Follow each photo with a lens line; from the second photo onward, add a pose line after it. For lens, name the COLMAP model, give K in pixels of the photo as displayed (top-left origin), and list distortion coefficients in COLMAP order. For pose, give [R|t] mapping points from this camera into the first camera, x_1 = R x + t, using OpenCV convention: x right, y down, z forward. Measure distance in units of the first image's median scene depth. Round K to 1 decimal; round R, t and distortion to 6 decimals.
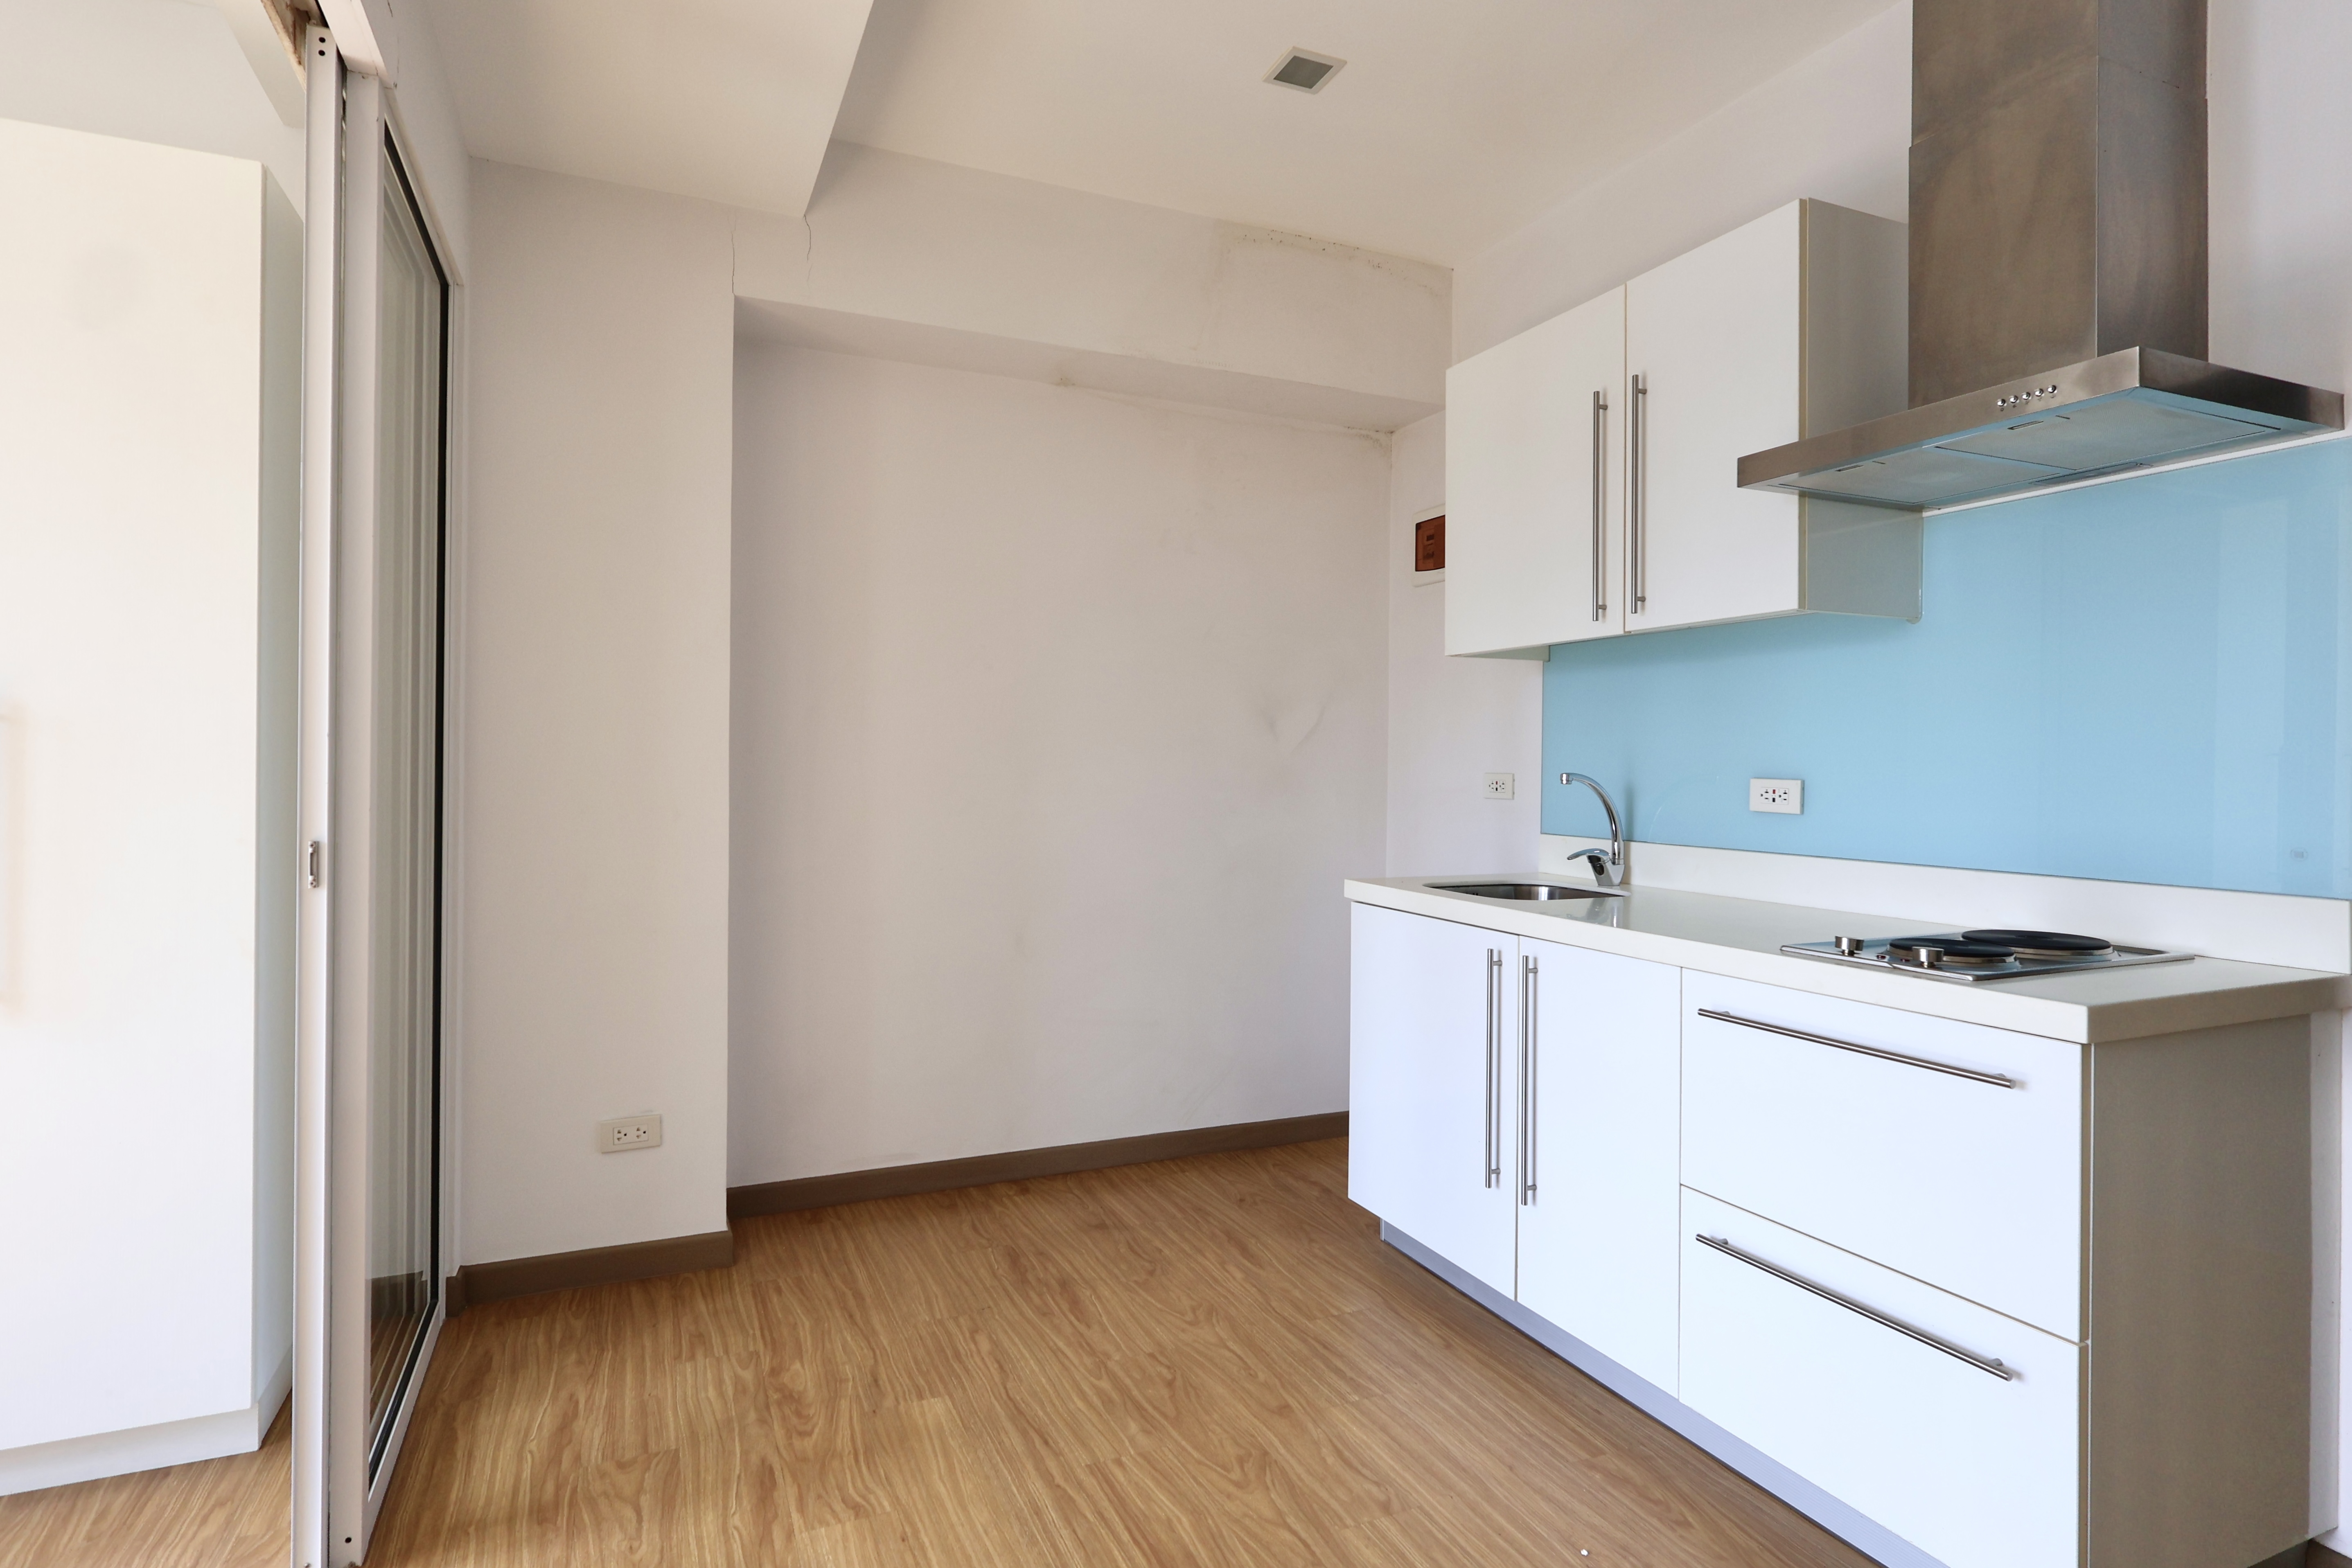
lens RADIAL K [[1212.2, 0, 1135.3], [0, 1212.2, 763.3], [0, 0, 1]] dist [-0.004016, 0.000182]
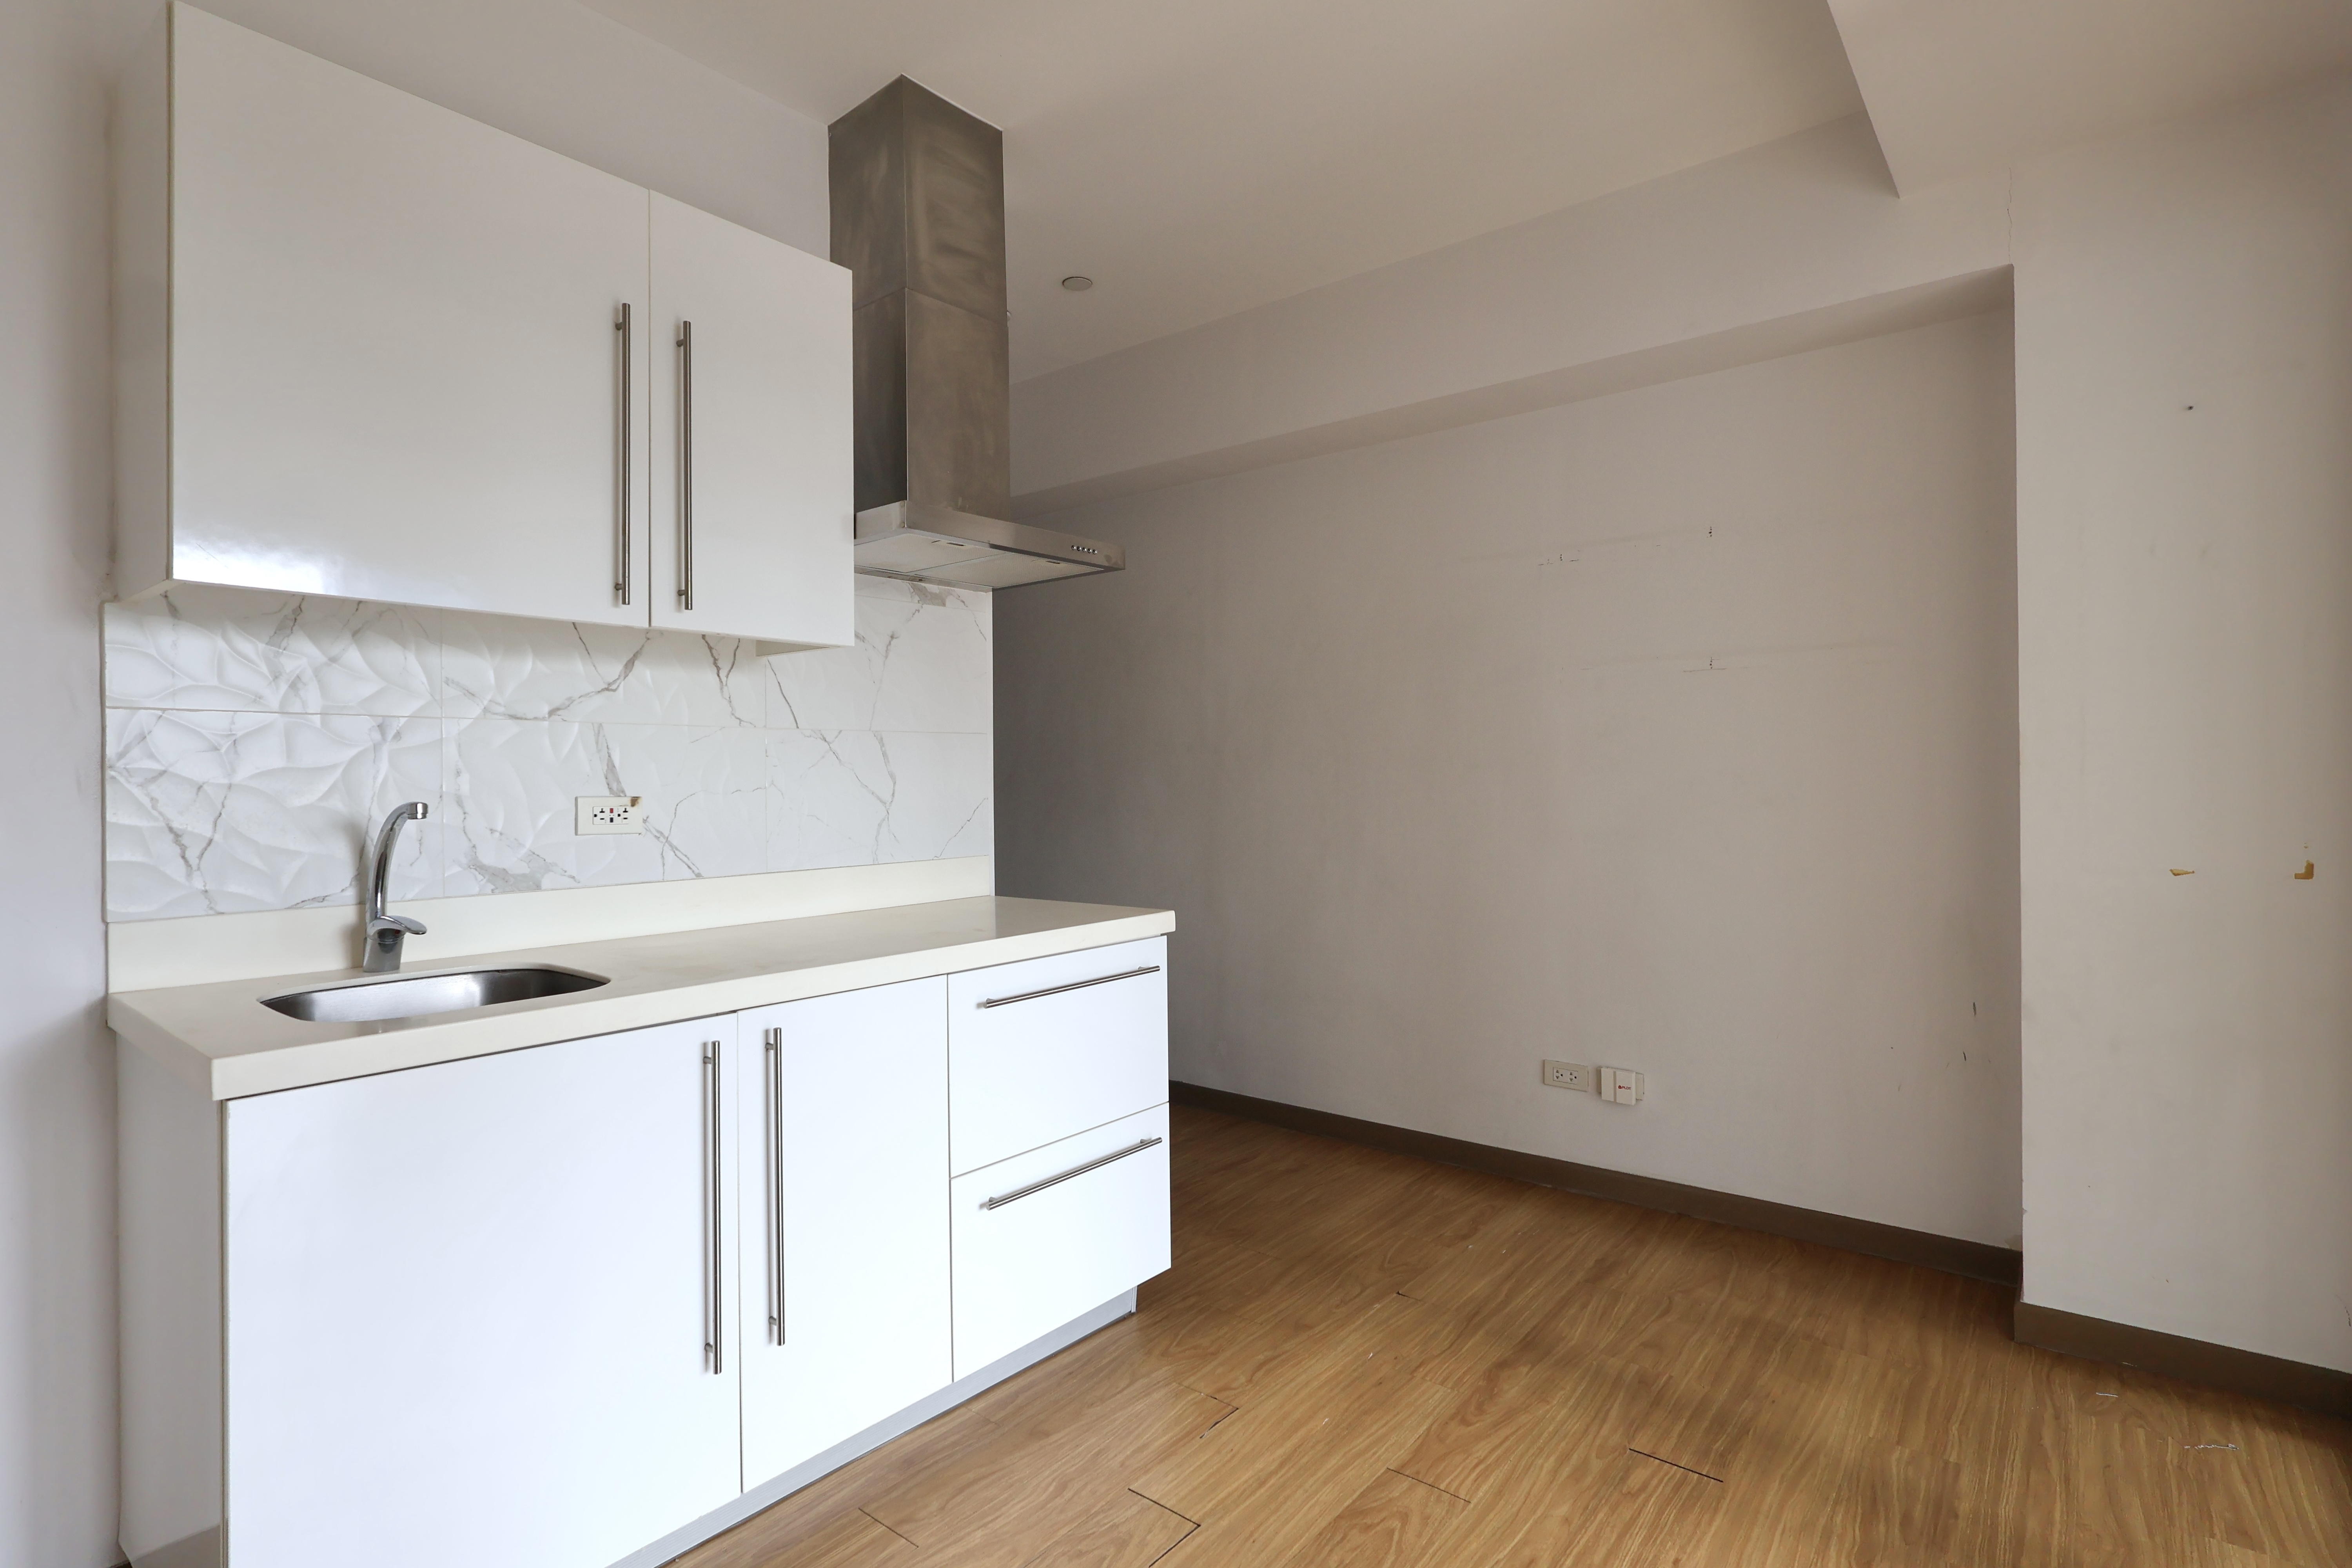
lens RADIAL K [[1148.4, 0, 1173.6], [0, 1148.4, 773.2], [0, 0, 1]] dist [-0.004124, 0.000186]
pose [[-0.477690, 0.007781, 0.878494, -0.452891], [0.008166, 0.999957, -0.004417, -0.002198], [-0.878490, 0.005064, -0.477733, 1.110023]]
